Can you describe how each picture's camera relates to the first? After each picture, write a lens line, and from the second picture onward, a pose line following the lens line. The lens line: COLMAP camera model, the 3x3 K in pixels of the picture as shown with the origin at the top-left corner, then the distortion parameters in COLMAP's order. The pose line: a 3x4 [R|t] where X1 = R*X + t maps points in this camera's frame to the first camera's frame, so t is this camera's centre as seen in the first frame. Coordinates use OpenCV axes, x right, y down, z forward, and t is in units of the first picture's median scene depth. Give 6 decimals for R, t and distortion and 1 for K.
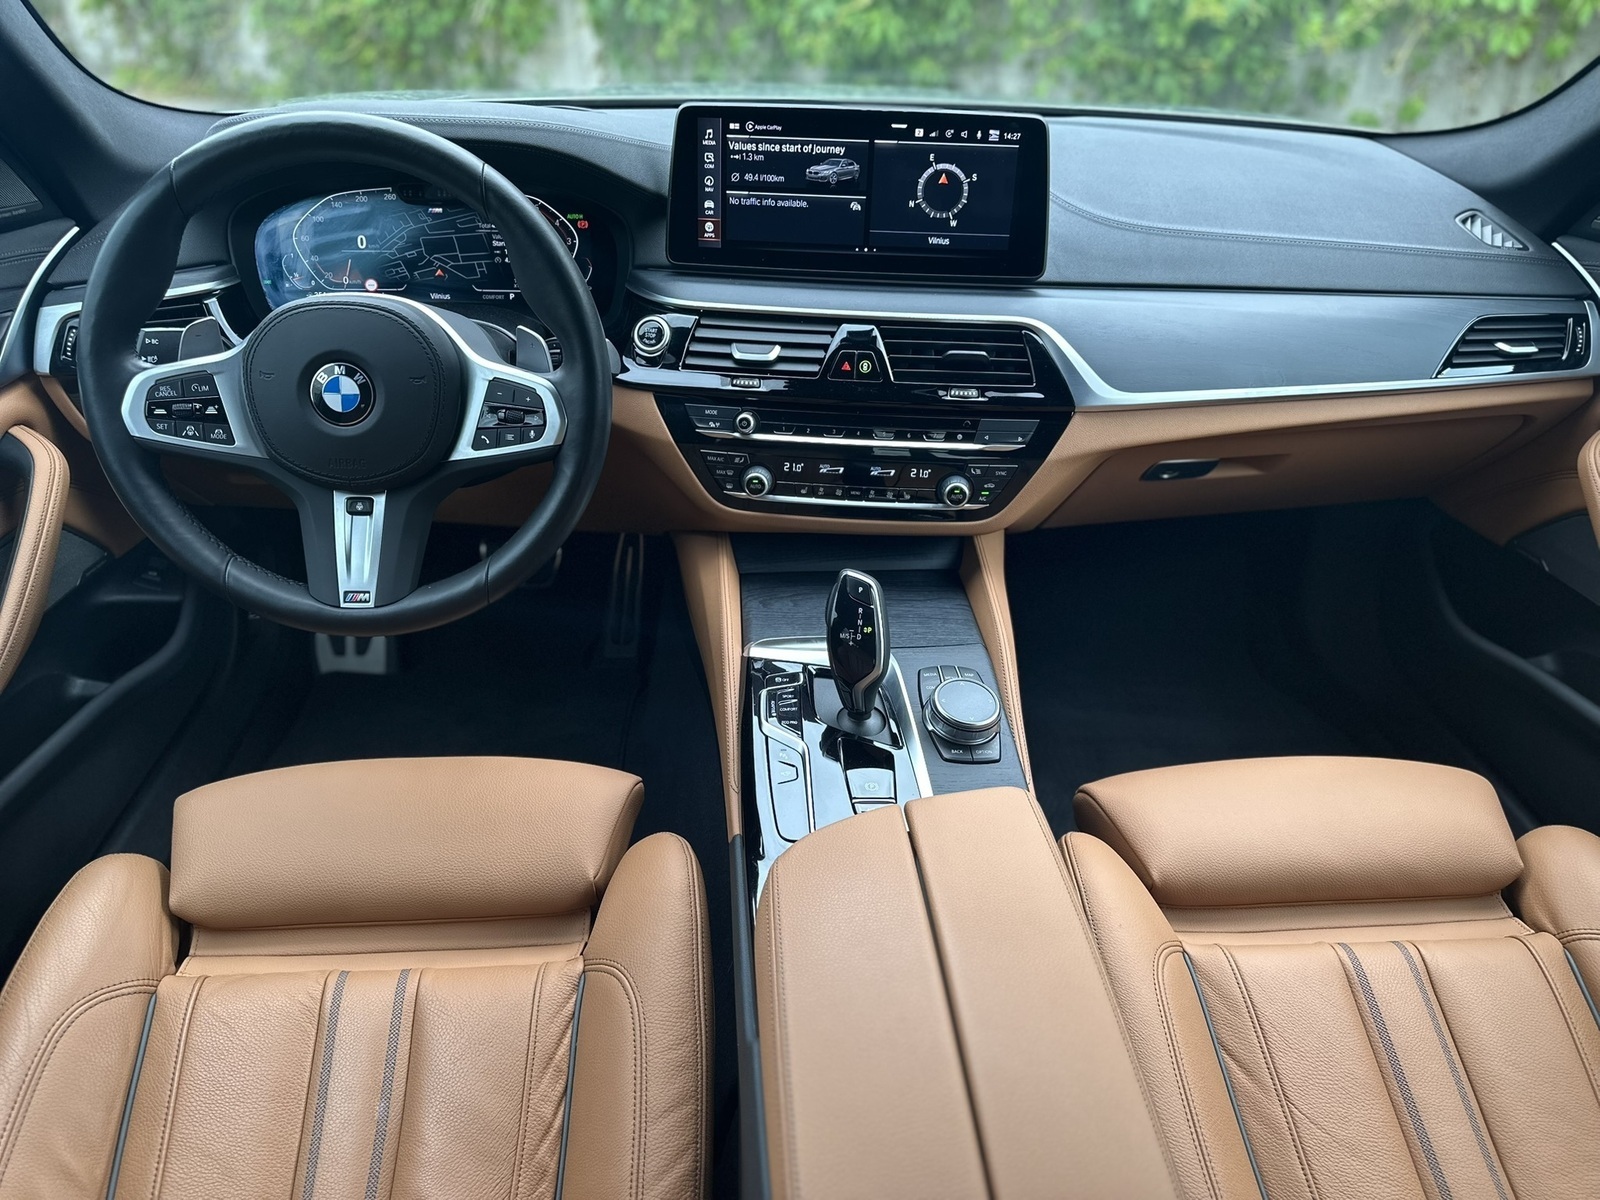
lens RADIAL K [[1106.6, 0, 815.5], [0, 1106.6, 604.9], [0, 0, 1]] dist [0.004692, -0.036121]
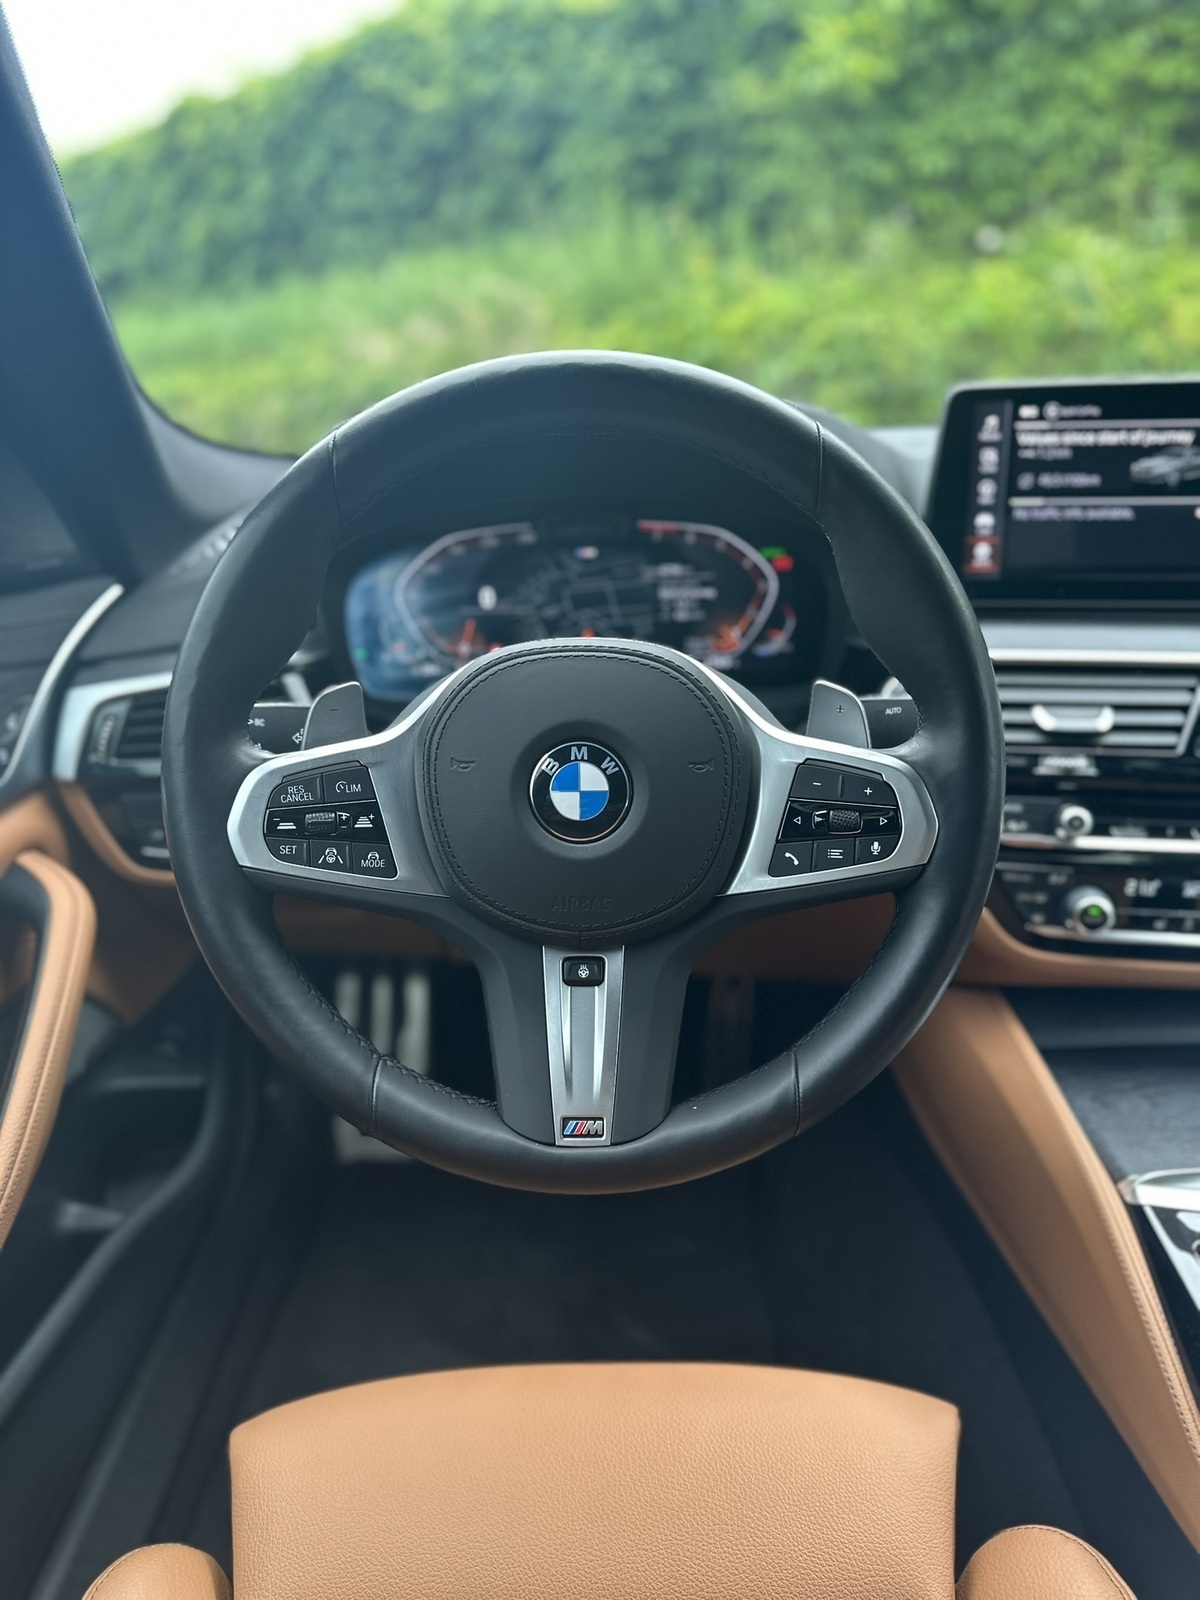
lens RADIAL K [[1106.6, 0, 592.8], [0, 1106.6, 792.4], [0, 0, 1]] dist [0.004692, -0.036121]
pose [[0.995545, -0.029375, -0.089592, -0.295445], [0.011378, 0.980712, -0.195129, -0.056758], [0.093596, 0.193240, 0.976677, 0.324742]]
